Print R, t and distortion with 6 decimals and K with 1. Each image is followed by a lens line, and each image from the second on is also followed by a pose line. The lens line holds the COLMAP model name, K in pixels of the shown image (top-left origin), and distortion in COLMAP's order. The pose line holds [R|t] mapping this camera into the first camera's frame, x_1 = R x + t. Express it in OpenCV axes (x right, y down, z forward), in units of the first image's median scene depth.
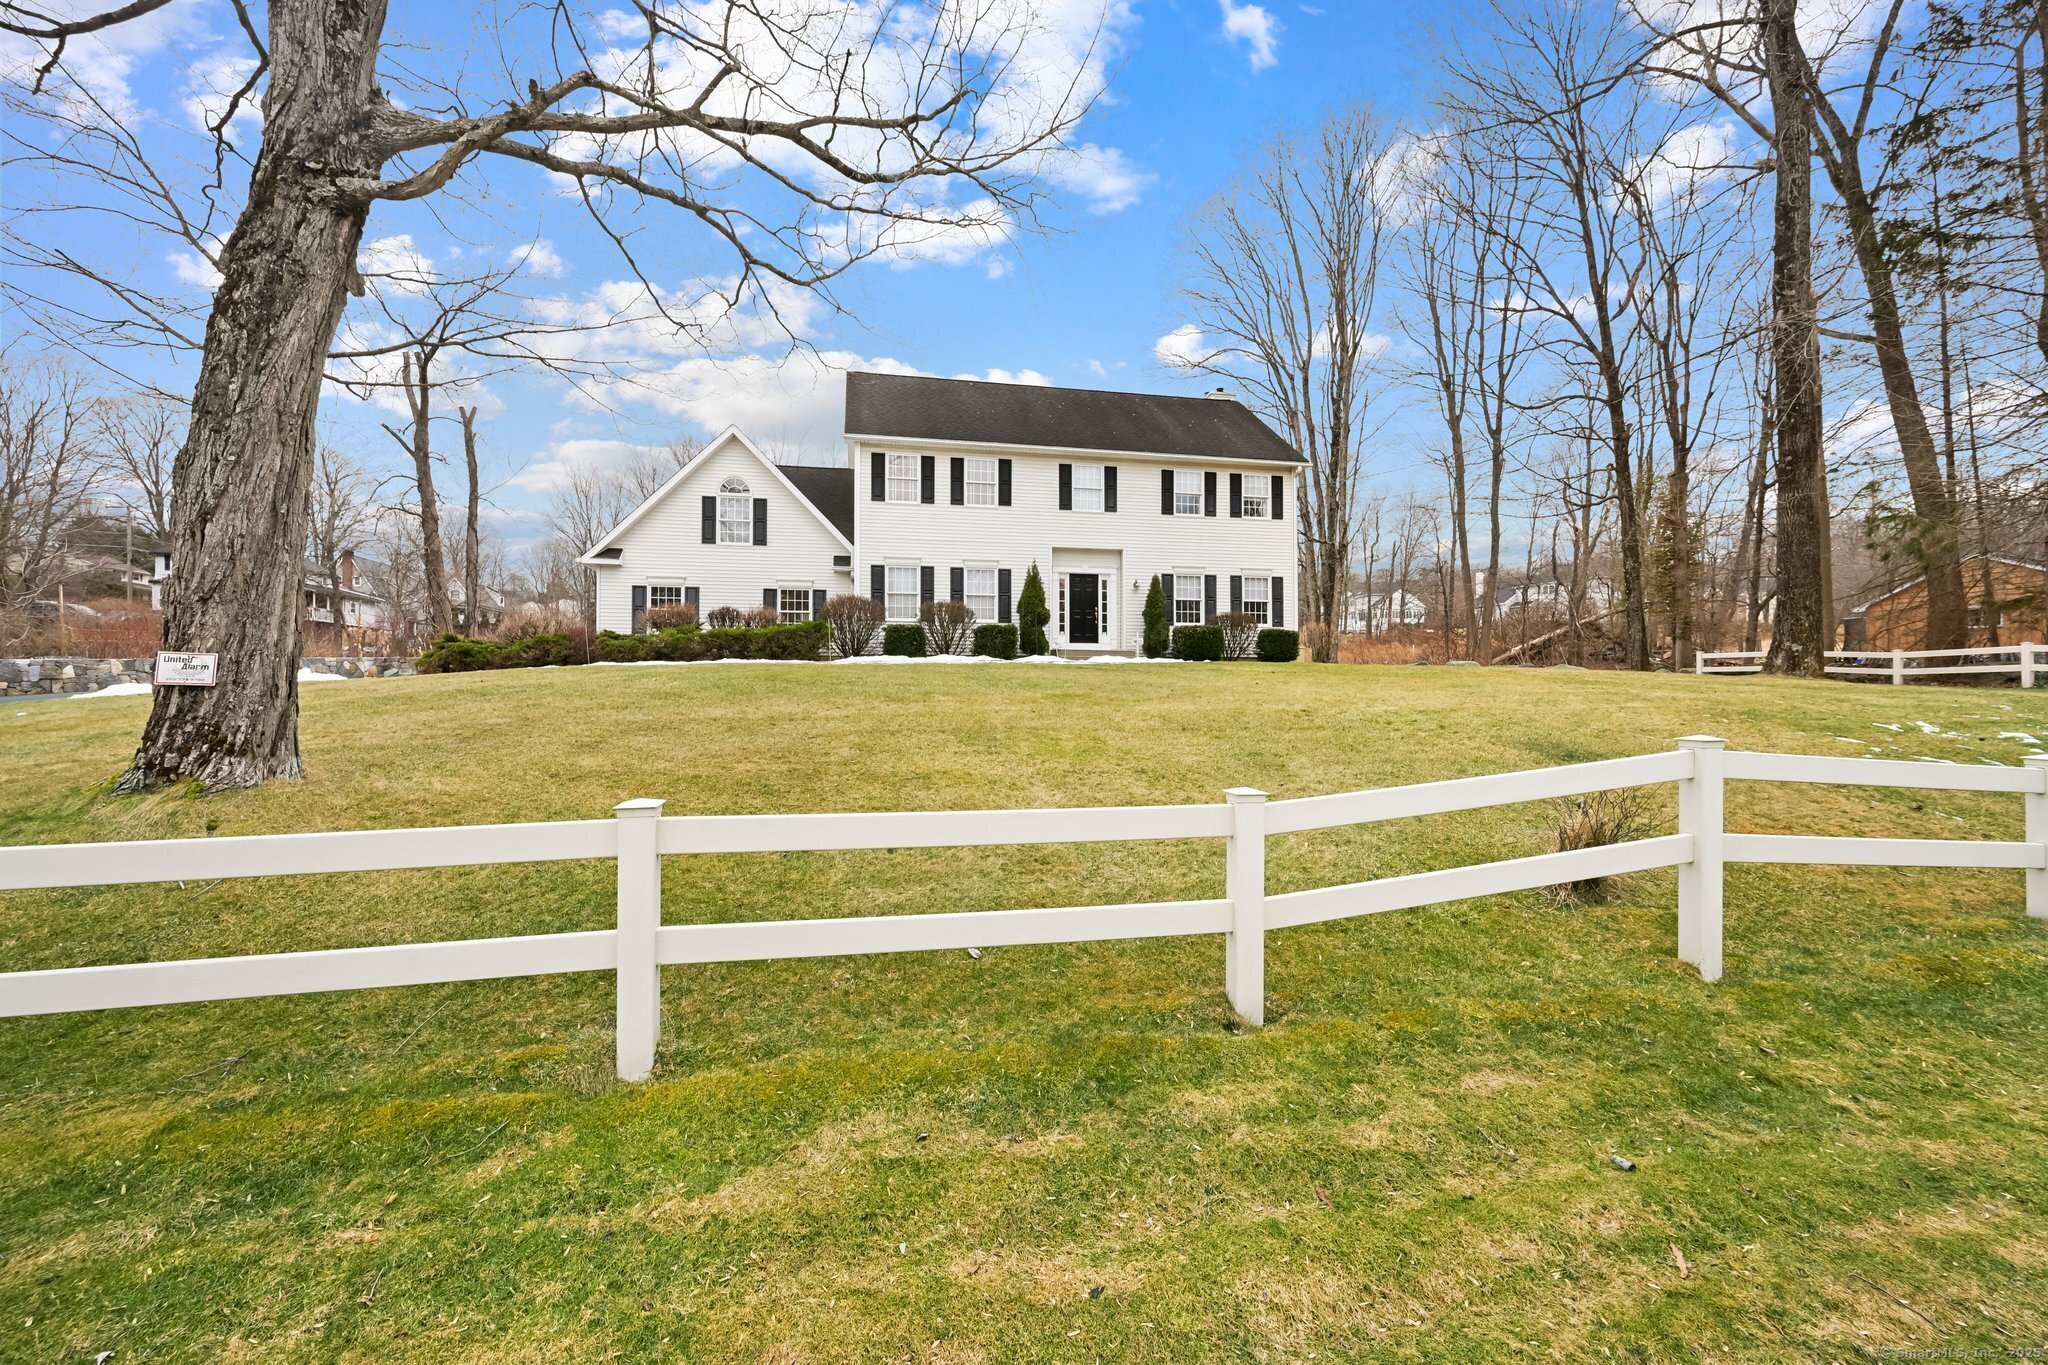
lens RADIAL K [[797.7, 0, 1034.2], [0, 797.7, 679.5], [0, 0, 1]] dist [-0.000108, -0.000043]
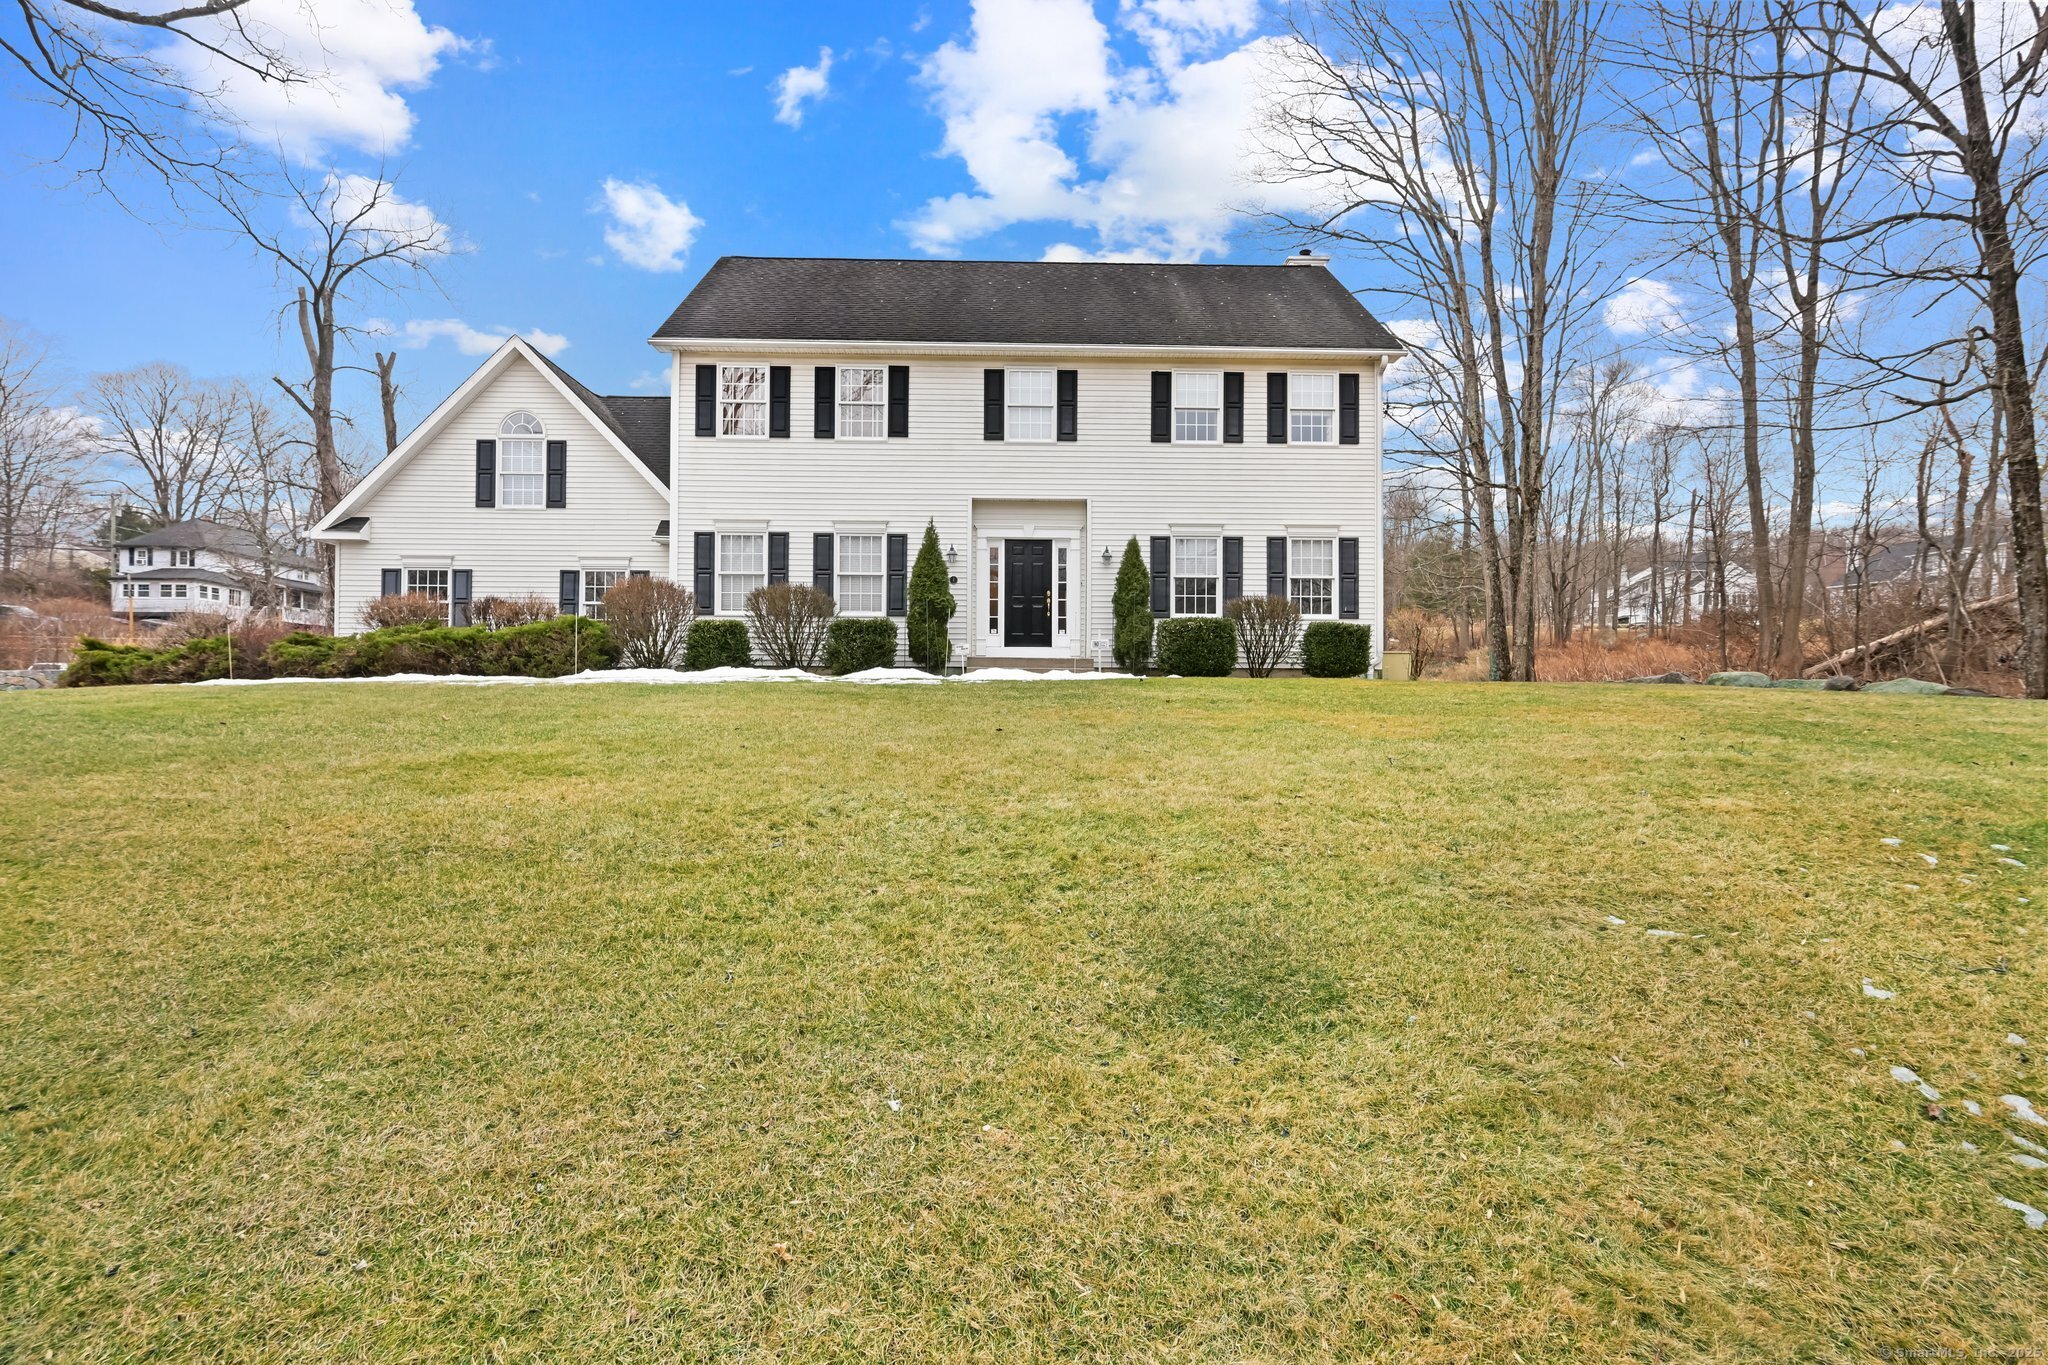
lens RADIAL K [[1043.7, 0, 1024.0], [0, 1043.7, 682.5], [0, 0, 1]] dist [-0.000613, 0.001373]
pose [[0.984879, 0.001559, -0.173234, 0.205928], [-0.003178, 0.999954, -0.009068, -0.009443], [0.173212, 0.009481, 0.984839, 0.173051]]
